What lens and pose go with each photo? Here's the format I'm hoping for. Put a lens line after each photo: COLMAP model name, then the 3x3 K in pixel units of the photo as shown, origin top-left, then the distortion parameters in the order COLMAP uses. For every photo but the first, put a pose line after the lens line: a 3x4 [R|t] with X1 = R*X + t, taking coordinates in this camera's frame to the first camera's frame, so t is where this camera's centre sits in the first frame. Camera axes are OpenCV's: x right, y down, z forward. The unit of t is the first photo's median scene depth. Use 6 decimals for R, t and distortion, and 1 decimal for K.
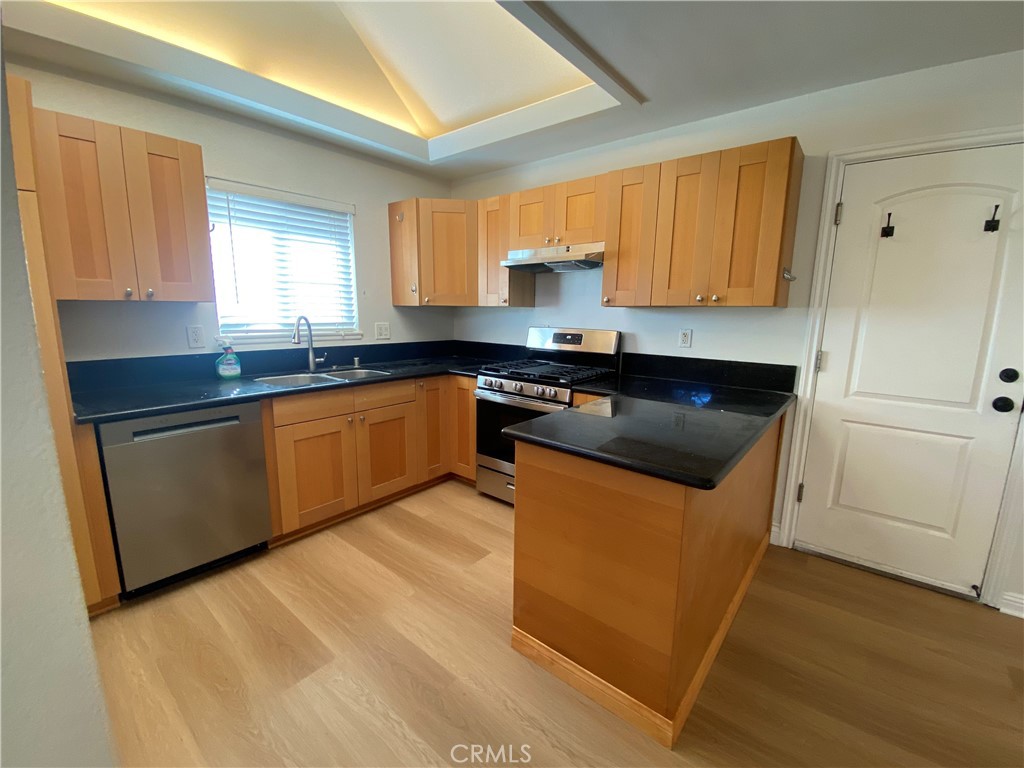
lens RADIAL K [[430.9, 0, 512.1], [0, 430.9, 386.5], [0, 0, 1]] dist [0.024716, -0.022319]
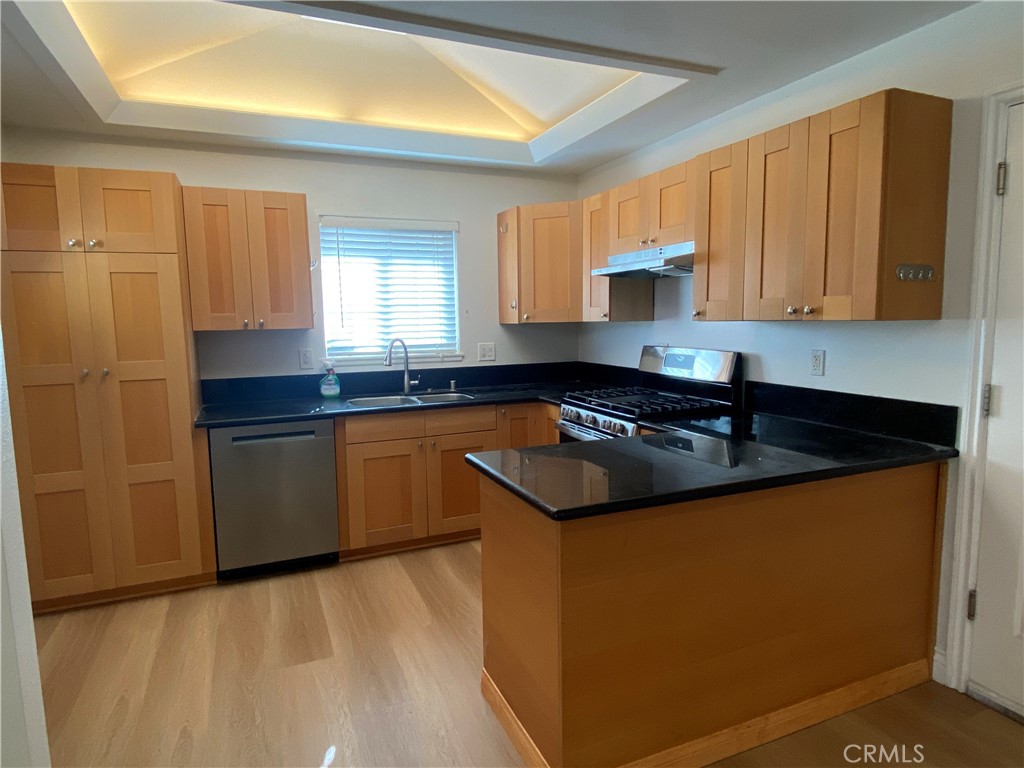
lens RADIAL K [[608.4, 0, 512.0], [0, 608.4, 384.0], [0, 0, 1]] dist [0.063838, -0.054712]
pose [[0.886408, 0.022159, -0.462374, 0.417555], [-0.051706, 0.997342, -0.051329, 0.001891], [0.460008, 0.069406, 0.885198, -0.125199]]
